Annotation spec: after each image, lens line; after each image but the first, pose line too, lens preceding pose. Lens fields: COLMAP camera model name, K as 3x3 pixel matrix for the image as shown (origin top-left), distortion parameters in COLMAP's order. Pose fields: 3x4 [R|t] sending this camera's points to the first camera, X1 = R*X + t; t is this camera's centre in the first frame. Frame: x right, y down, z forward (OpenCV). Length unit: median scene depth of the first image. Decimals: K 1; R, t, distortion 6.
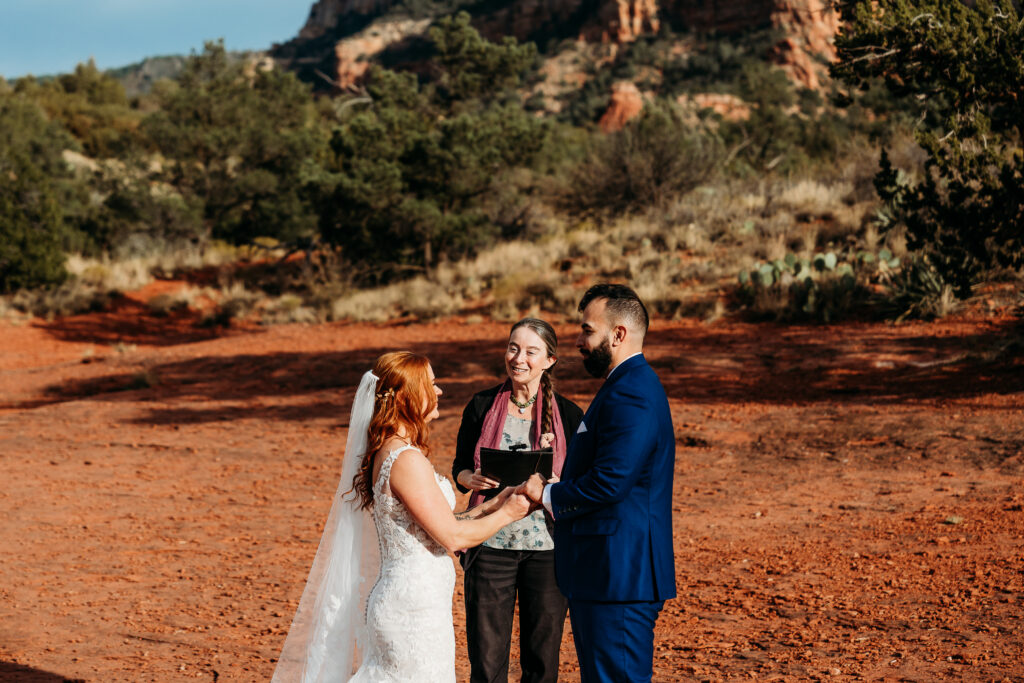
lens RADIAL K [[2067.6, 0, 512.3], [0, 2067.6, 340.9], [0, 0, 1]] dist [-0.034770, 0.000000]
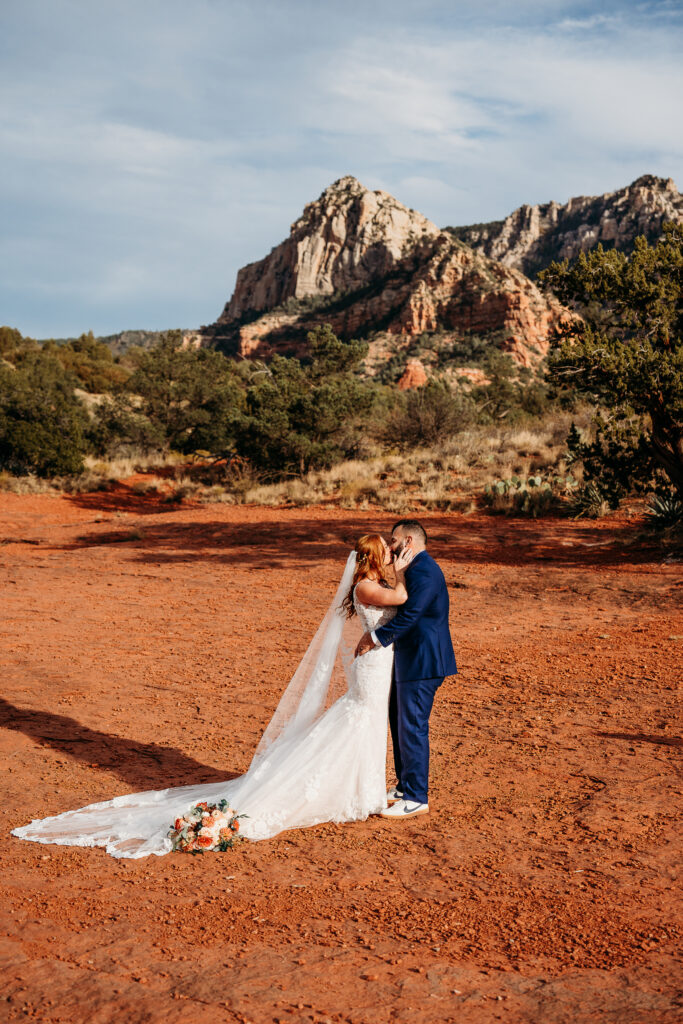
lens RADIAL K [[1455.2, 0, 339.6], [0, 1455.2, 514.4], [0, 0, 1]] dist [0.031483, 0.000000]
pose [[0.998675, 0.037754, 0.034972, -0.052611], [-0.038551, 0.999006, 0.022395, -0.031579], [-0.034092, -0.023713, 0.999137, -0.208455]]
